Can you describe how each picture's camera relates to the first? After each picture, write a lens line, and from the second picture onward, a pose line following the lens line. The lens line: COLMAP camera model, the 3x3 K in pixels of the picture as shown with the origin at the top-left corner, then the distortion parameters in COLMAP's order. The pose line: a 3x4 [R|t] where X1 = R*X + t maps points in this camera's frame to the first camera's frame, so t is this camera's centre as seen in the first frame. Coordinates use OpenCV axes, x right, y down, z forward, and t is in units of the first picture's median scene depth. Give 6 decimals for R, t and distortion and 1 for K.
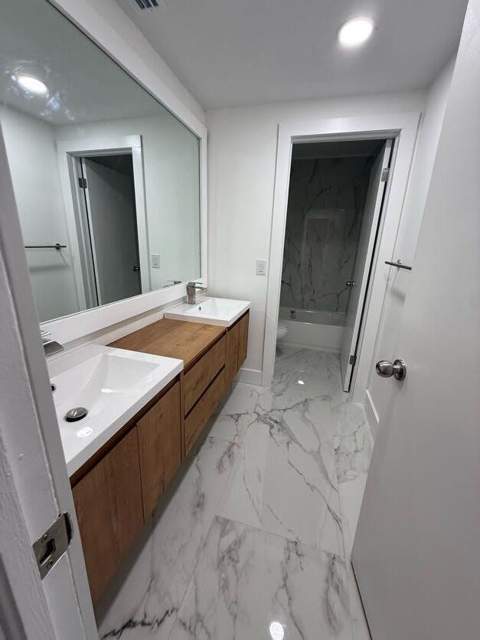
lens RADIAL K [[256.3, 0, 239.5], [0, 256.3, 321.3], [0, 0, 1]] dist [-0.000233, 0.000101]
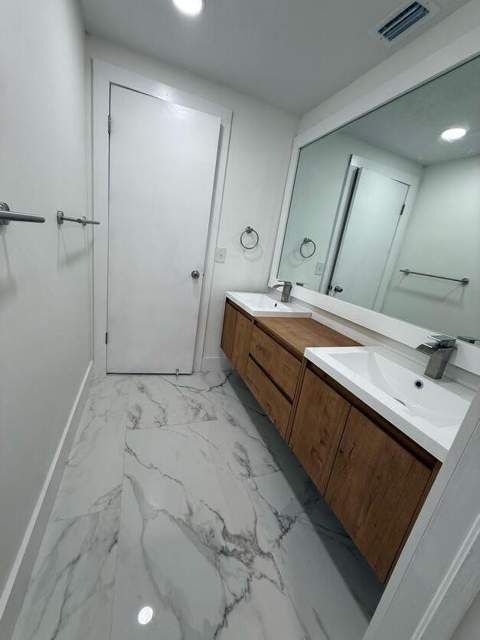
lens RADIAL K [[256.3, 0, 240.0], [0, 256.3, 318.3], [0, 0, 1]] dist [-0.000233, 0.000101]
pose [[-0.793985, 0.010167, -0.607853, 0.608994], [-0.335436, 0.826559, 0.451976, -0.374887], [0.507022, 0.562758, -0.652865, 1.505161]]
